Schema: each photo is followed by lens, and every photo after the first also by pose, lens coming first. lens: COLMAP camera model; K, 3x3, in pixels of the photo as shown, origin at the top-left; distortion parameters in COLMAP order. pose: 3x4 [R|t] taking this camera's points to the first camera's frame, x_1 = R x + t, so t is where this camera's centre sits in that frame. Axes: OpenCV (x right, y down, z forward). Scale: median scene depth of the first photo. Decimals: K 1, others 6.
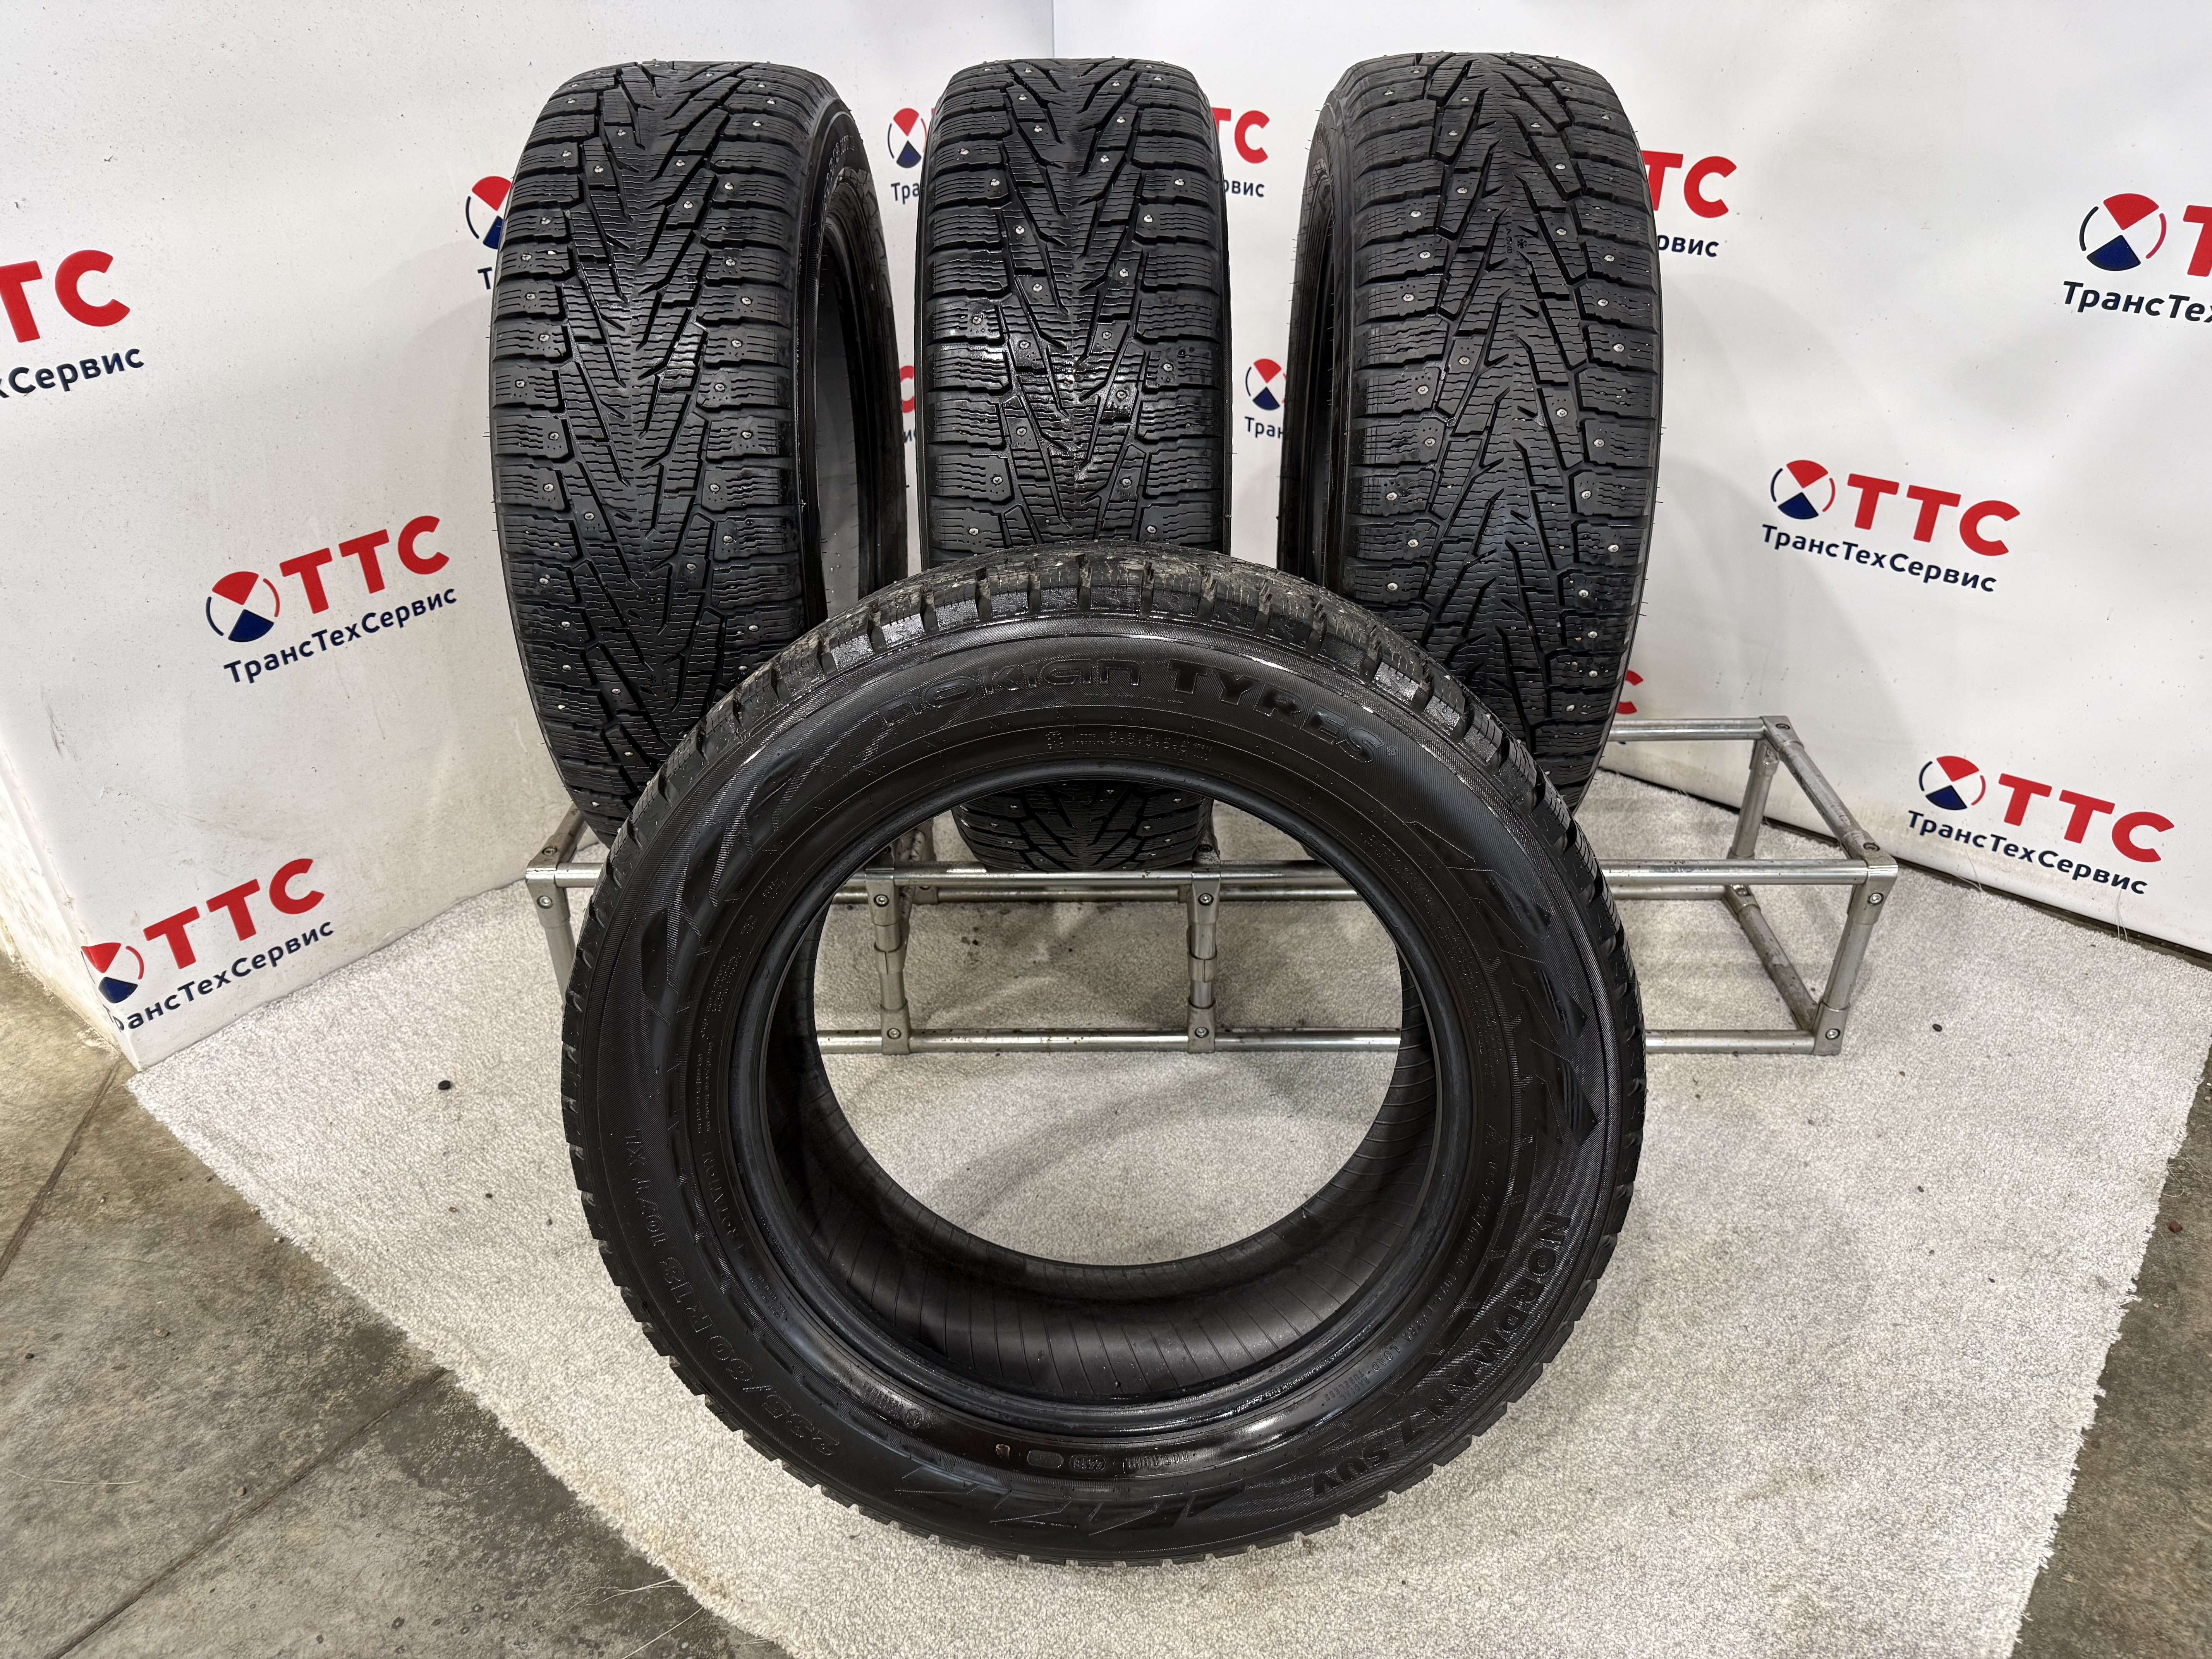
lens RADIAL K [[1495.1, 0, 1110.9], [0, 1495.1, 829.2], [0, 0, 1]] dist [0.005308, -0.007292]
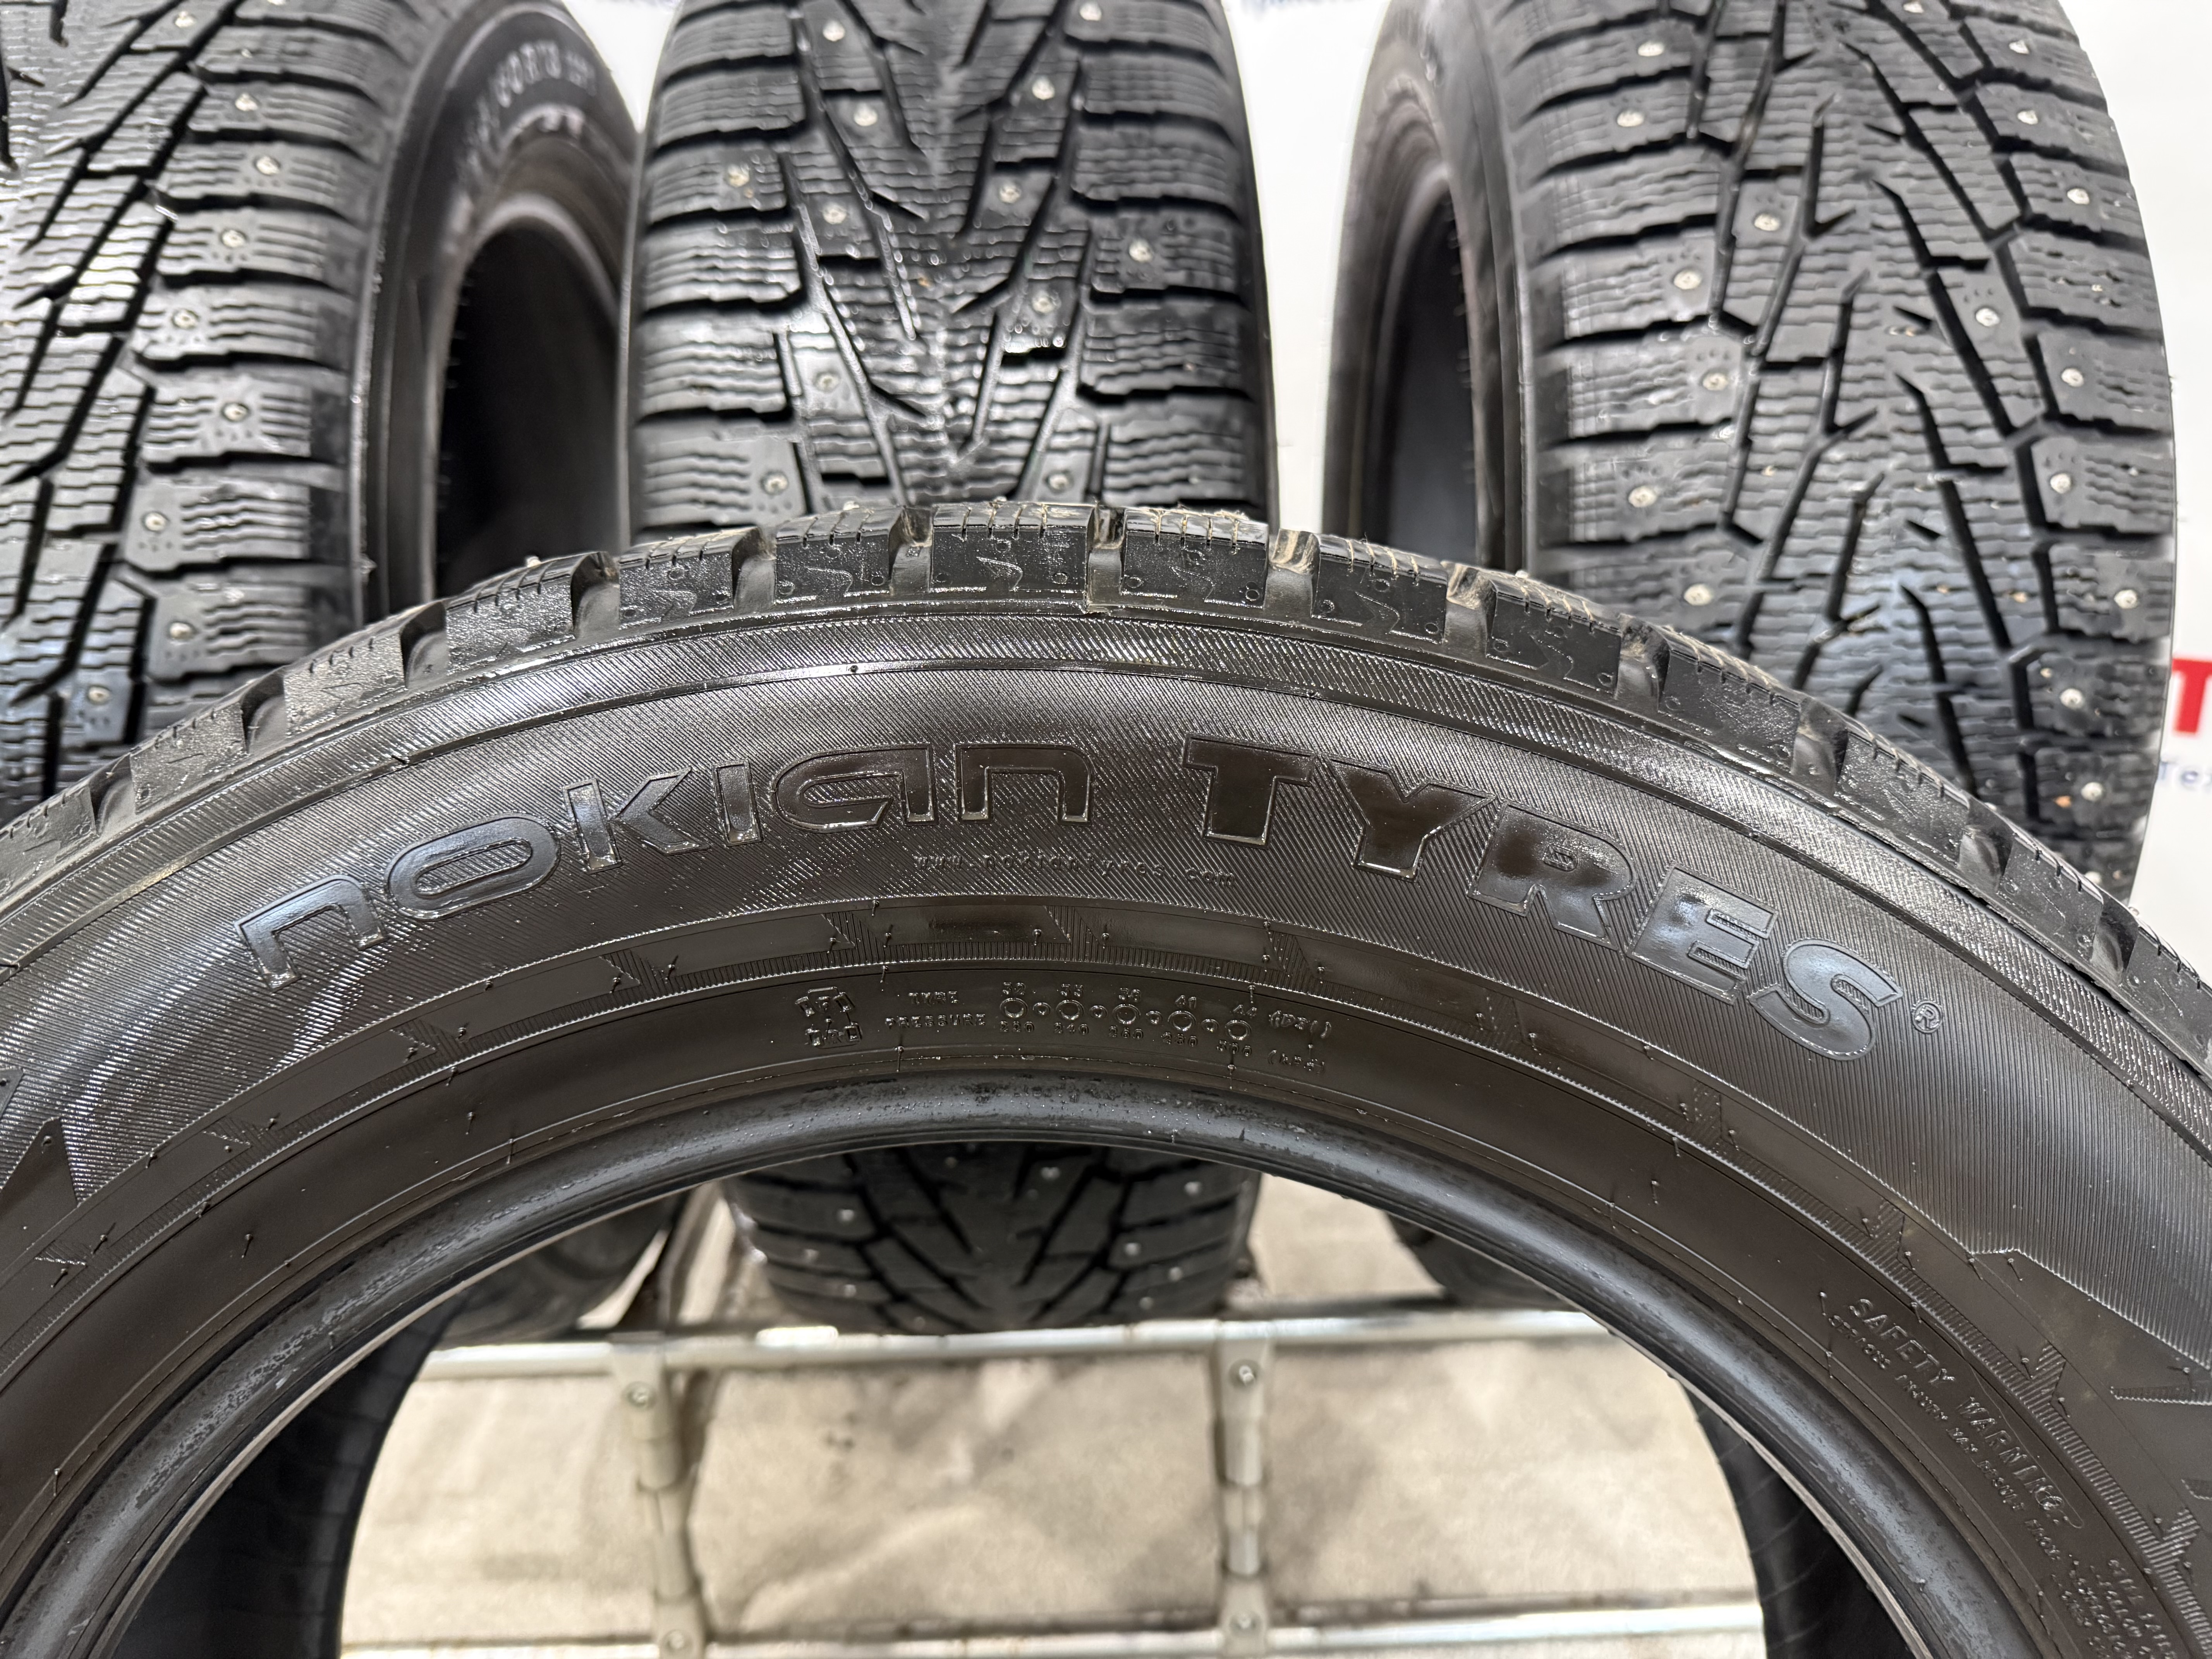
lens RADIAL K [[1501.7, 0, 1109.7], [0, 1501.7, 864.3], [0, 0, 1]] dist [0.075211, -0.139266]
pose [[0.999453, -0.028524, 0.016754, 0.012744], [0.031560, 0.973955, -0.224532, -0.012900], [-0.009913, 0.224938, 0.974323, 0.501750]]
